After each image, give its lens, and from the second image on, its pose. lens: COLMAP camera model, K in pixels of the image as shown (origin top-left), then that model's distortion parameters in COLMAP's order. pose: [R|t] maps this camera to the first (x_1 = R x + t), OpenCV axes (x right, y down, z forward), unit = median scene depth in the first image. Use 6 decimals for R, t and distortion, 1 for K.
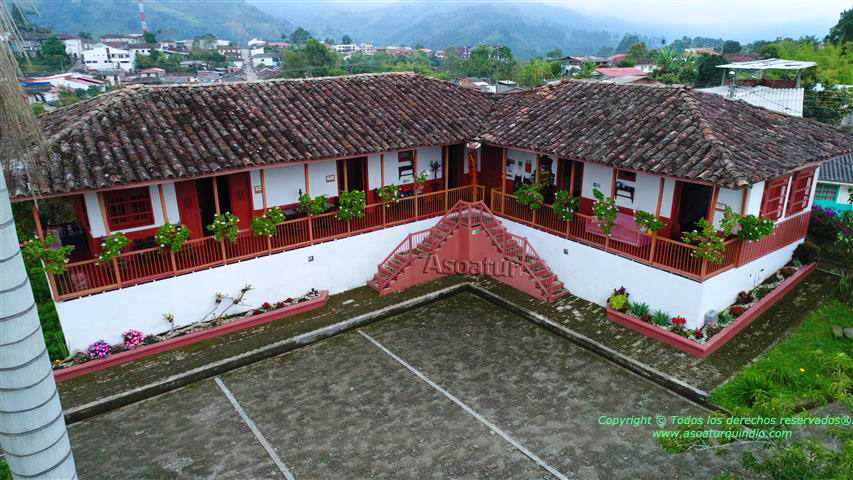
lens RADIAL K [[571.1, 0, 425.2], [0, 571.1, 240.0], [0, 0, 1]] dist [-0.002700, 0.001630]
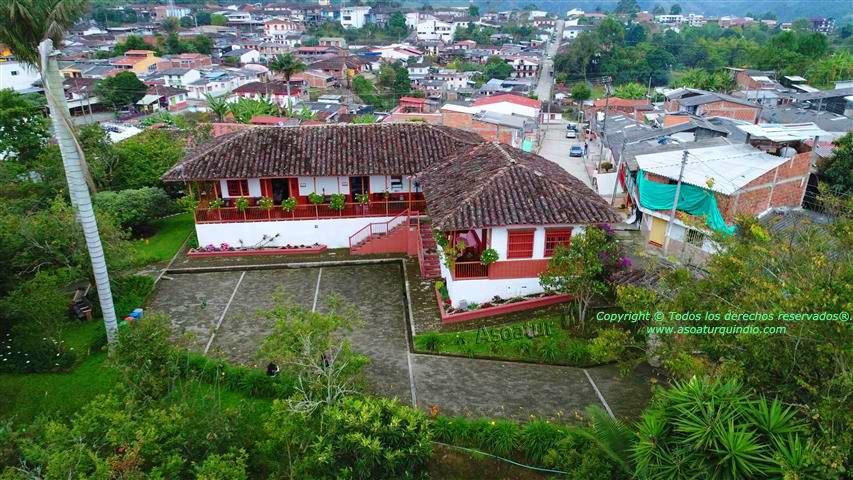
lens RADIAL K [[571.1, 0, 427.1], [0, 571.1, 240.7], [0, 0, 1]] dist [-0.002700, 0.001630]
pose [[0.858474, 0.197603, -0.473261, 0.850883], [-0.170049, 0.980263, 0.100834, -0.145387], [0.483846, -0.006085, 0.875132, -0.388390]]
